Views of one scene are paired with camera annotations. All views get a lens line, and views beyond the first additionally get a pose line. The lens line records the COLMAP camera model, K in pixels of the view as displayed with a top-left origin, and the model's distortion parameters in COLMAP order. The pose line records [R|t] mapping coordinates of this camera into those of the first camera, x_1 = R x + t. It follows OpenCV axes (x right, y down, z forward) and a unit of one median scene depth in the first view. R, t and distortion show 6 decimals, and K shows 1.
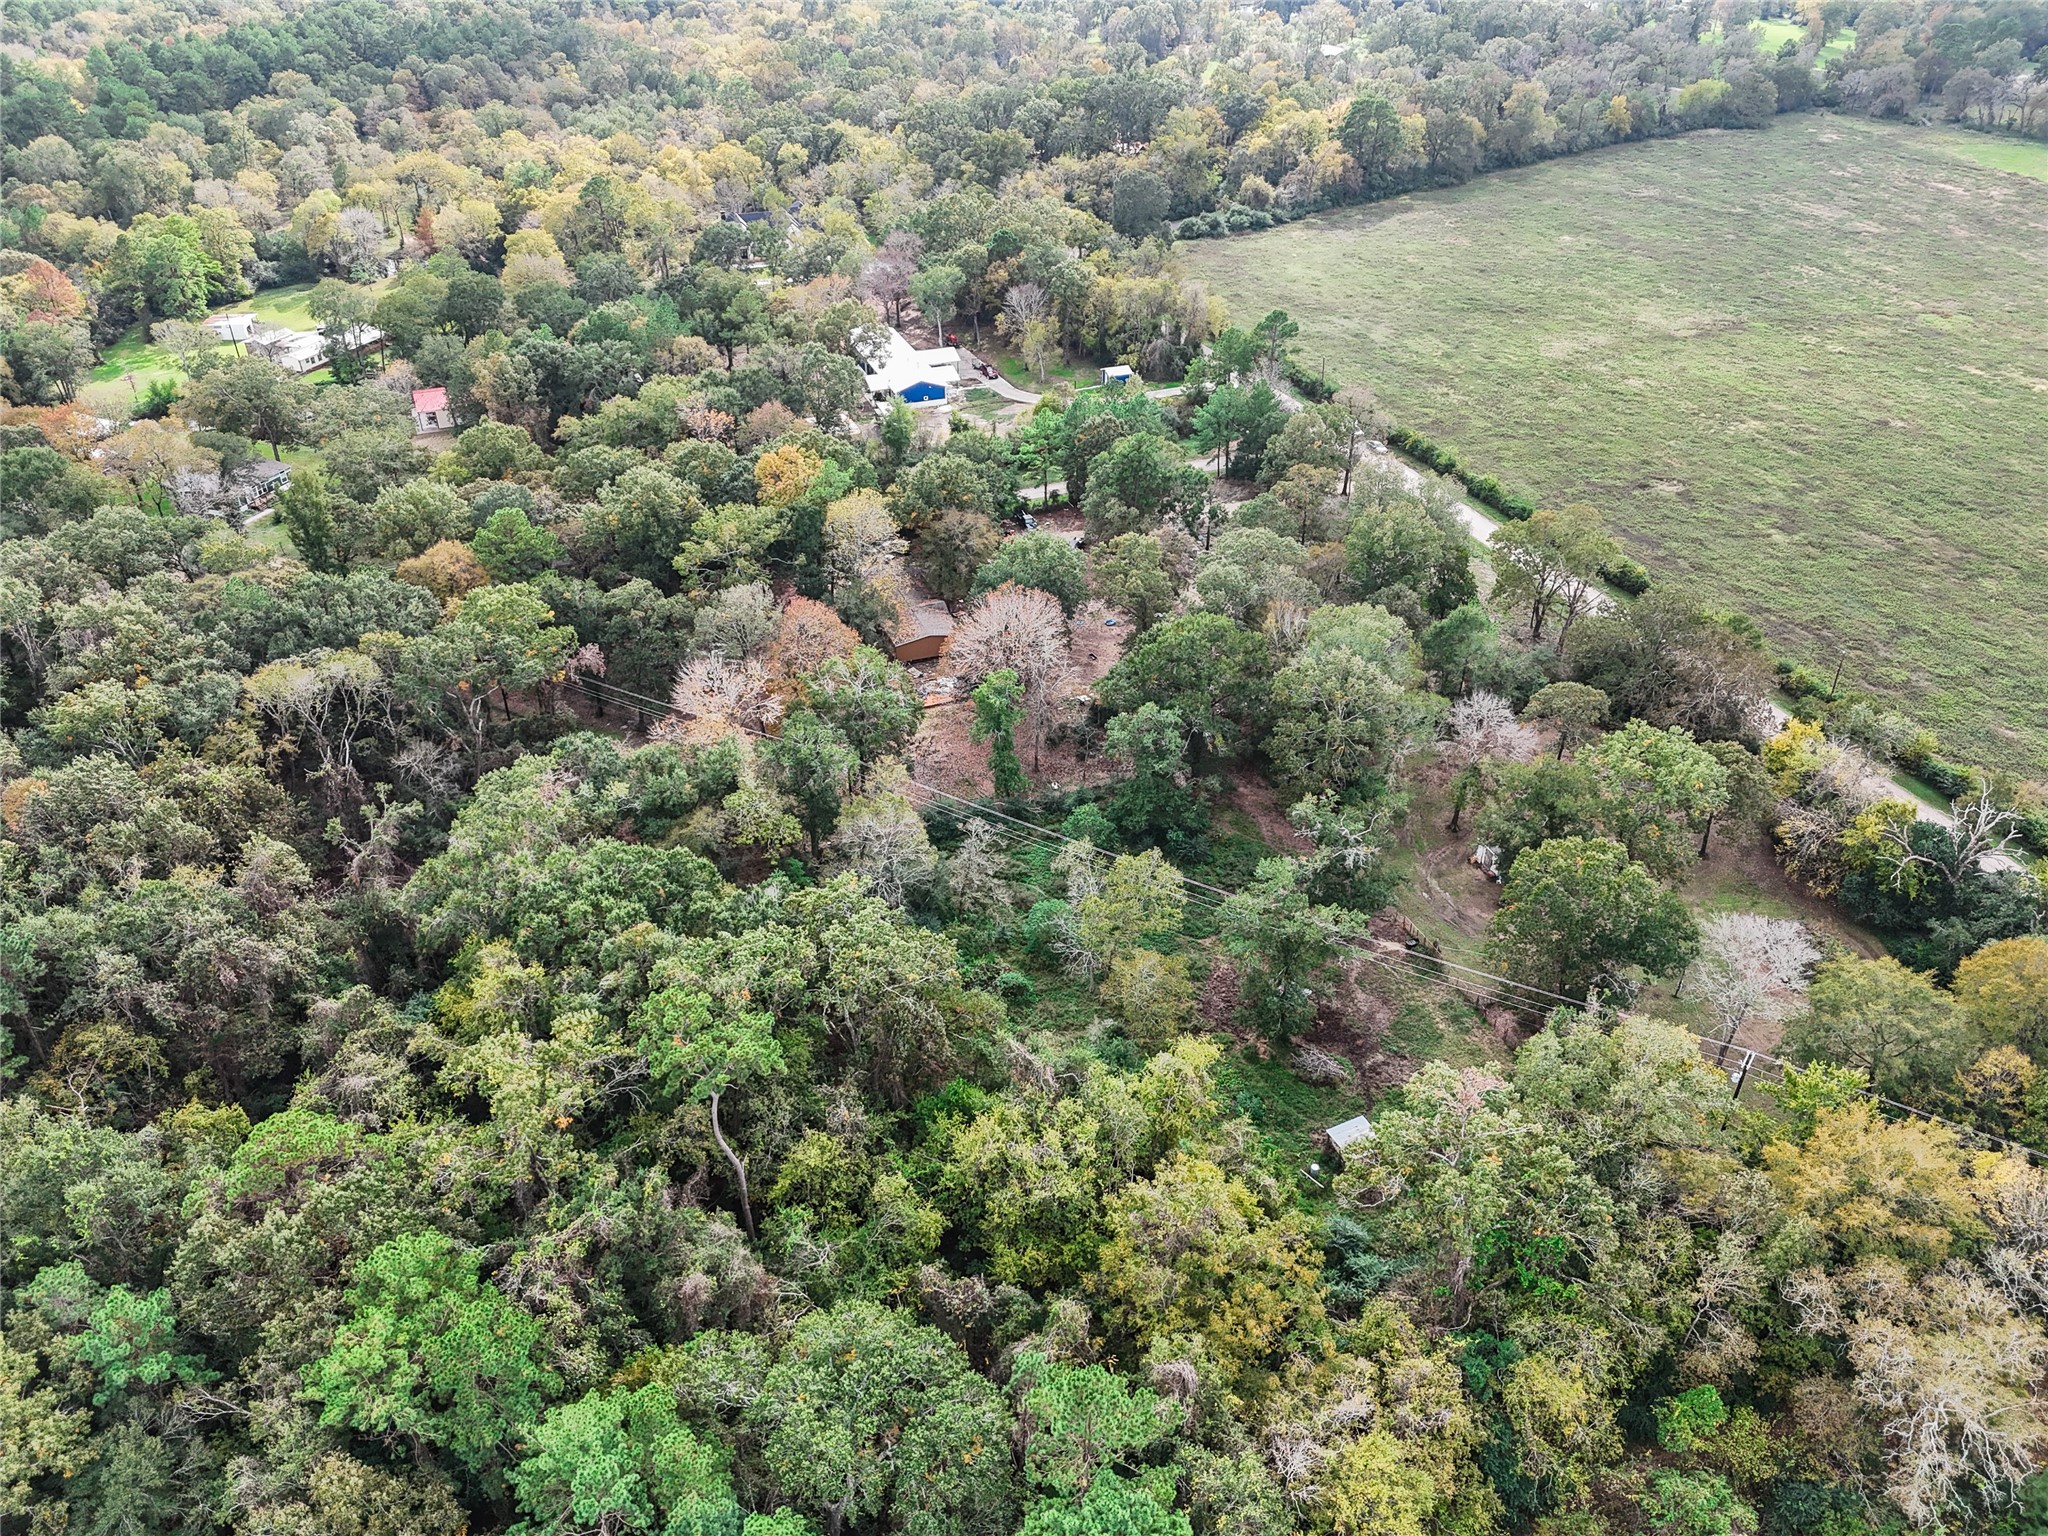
lens RADIAL K [[1521.5, 0, 1024.0], [0, 1521.5, 768.0], [0, 0, 1]] dist [0.070378, -0.064215]
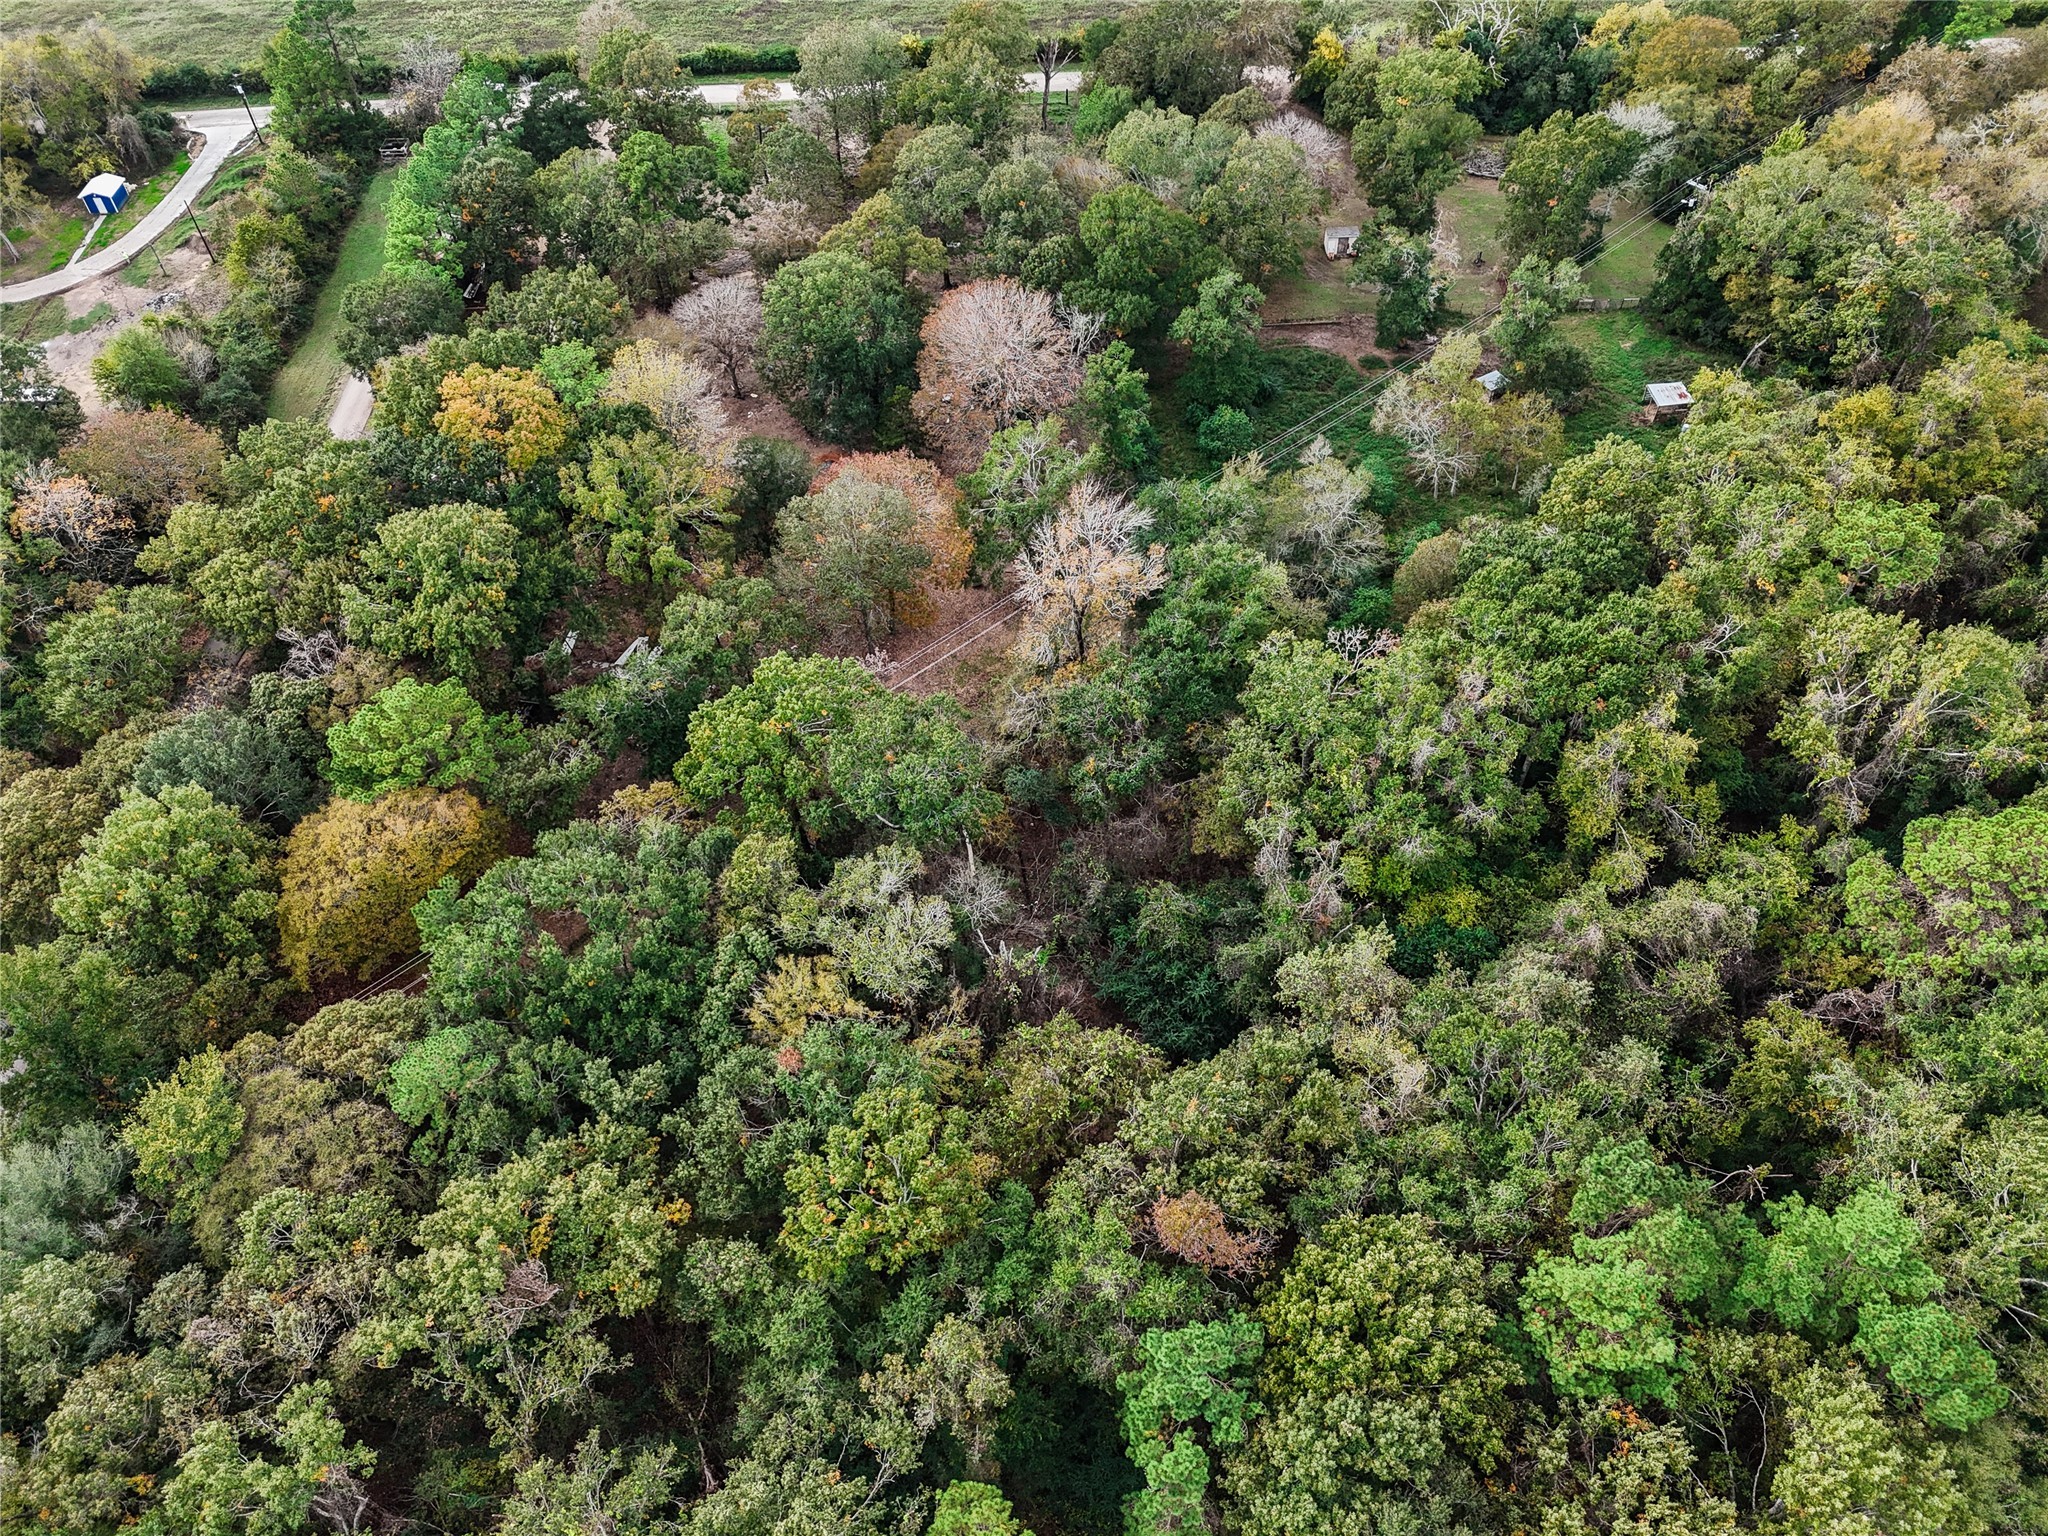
lens RADIAL K [[1521.5, 0, 1024.0], [0, 1521.5, 768.0], [0, 0, 1]] dist [0.070378, -0.064215]
pose [[0.296458, -0.707141, 0.641923, -0.449824], [0.533089, 0.680210, 0.503122, -0.211876], [-0.792420, 0.193047, 0.578622, 0.317836]]
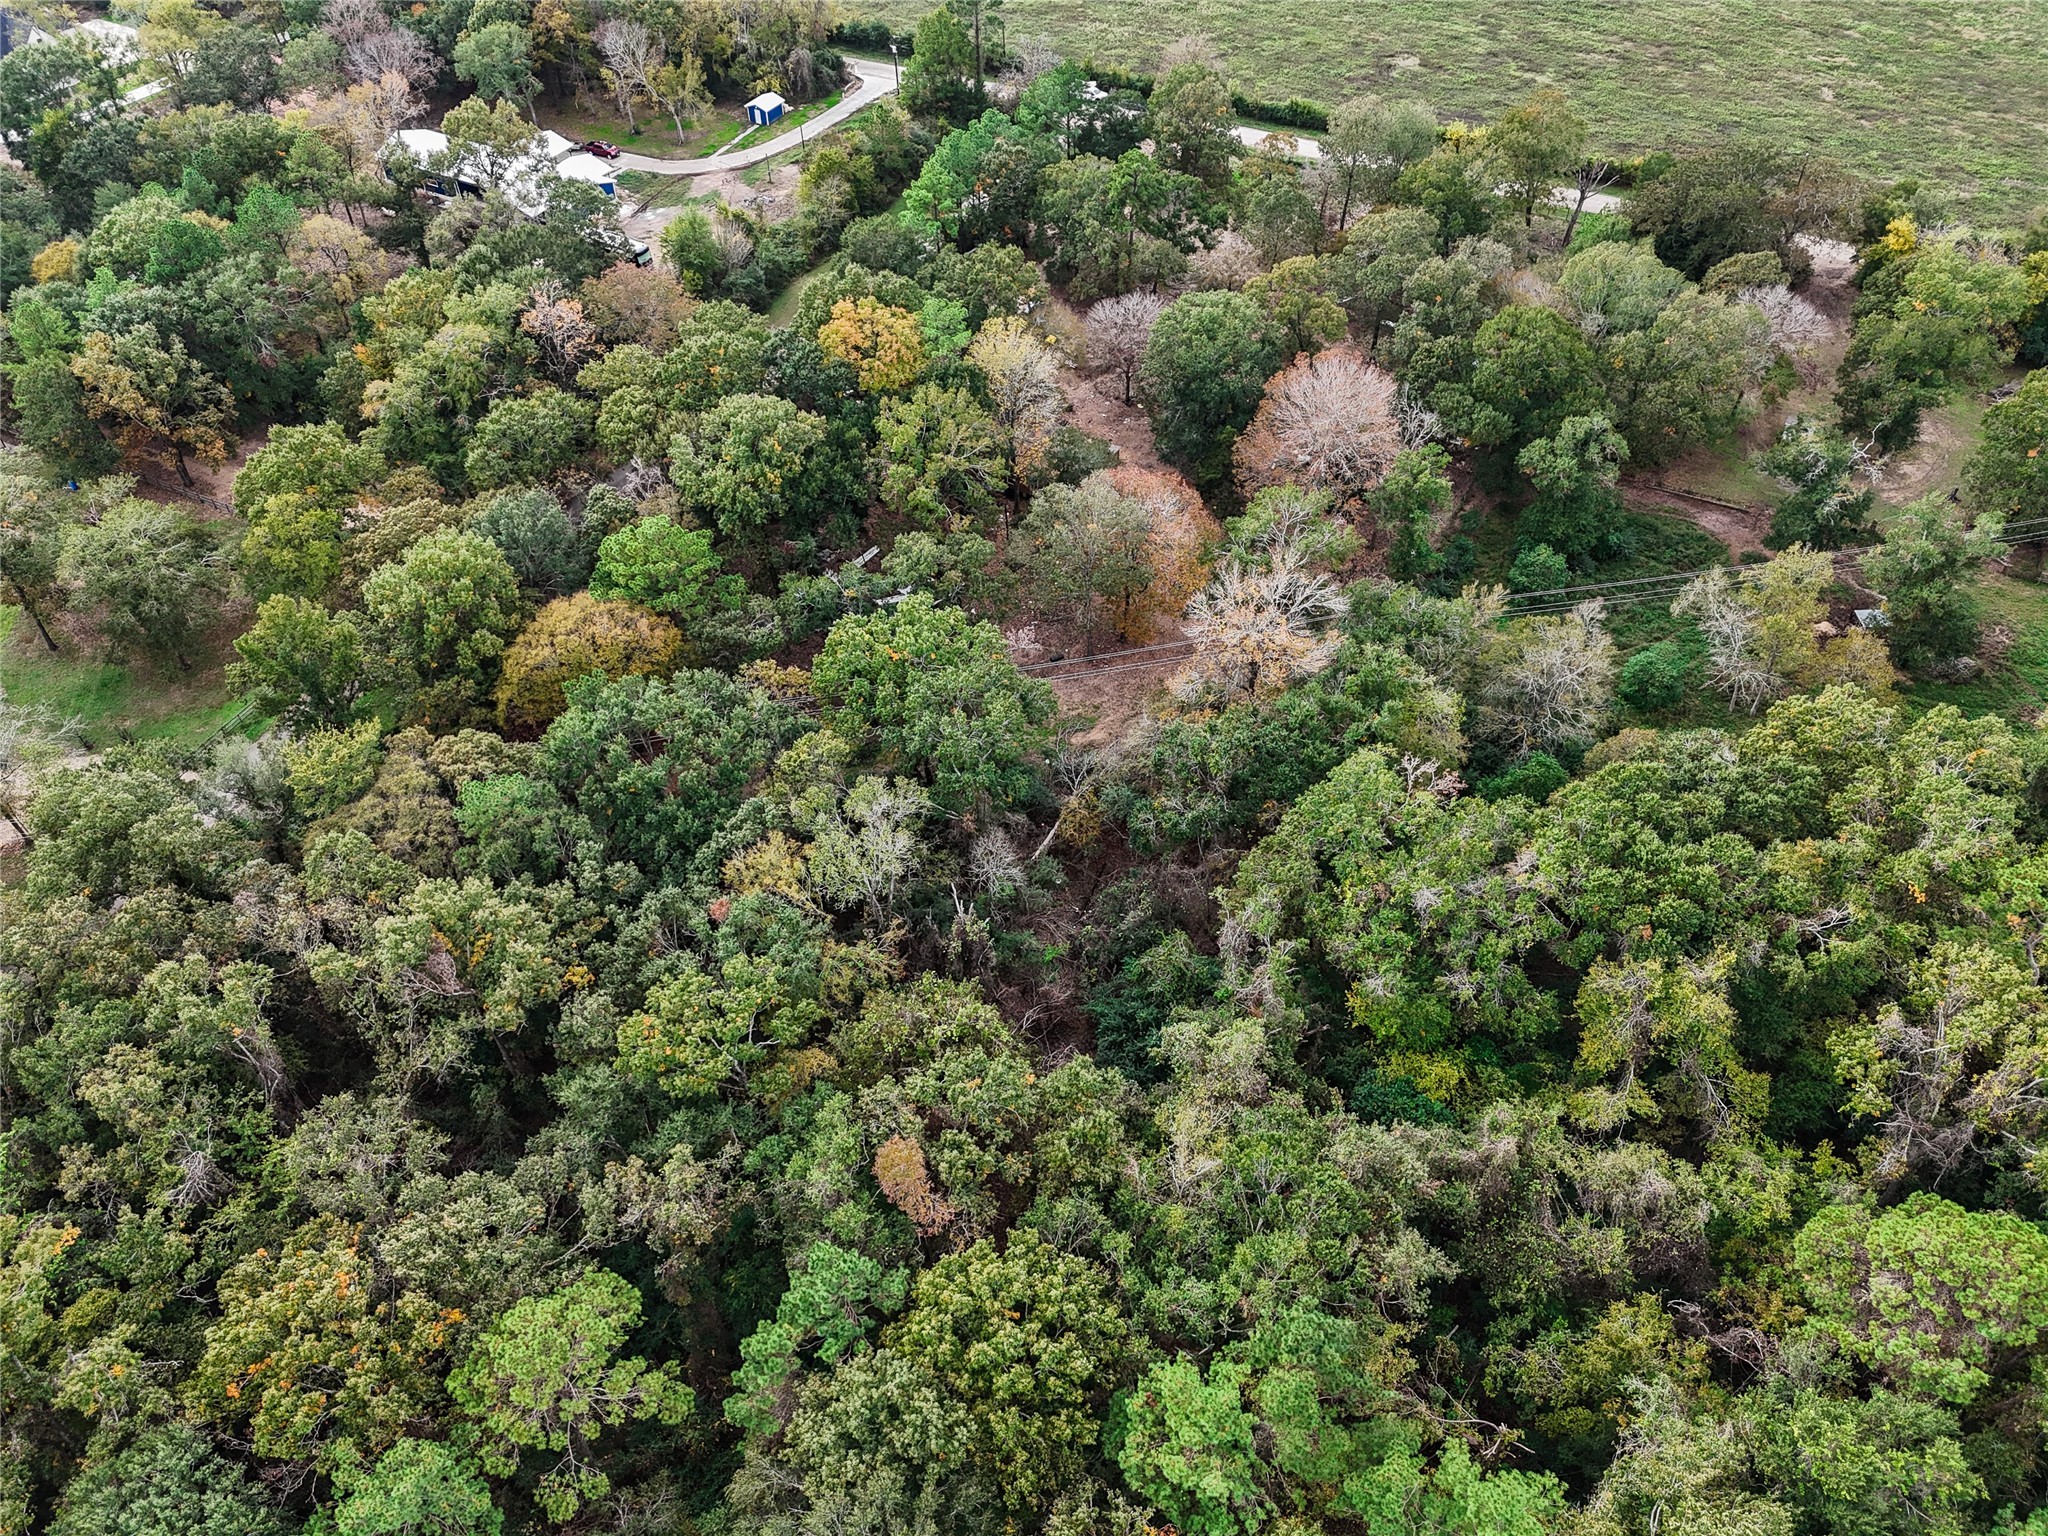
lens RADIAL K [[1515.3, 0, 997.5], [0, 1515.3, 774.9], [0, 0, 1]] dist [0.068527, -0.059545]
pose [[0.743549, -0.481778, 0.463707, -0.407751], [0.373314, 0.874417, 0.309889, -0.151494], [-0.554771, -0.057310, 0.830027, 0.218453]]
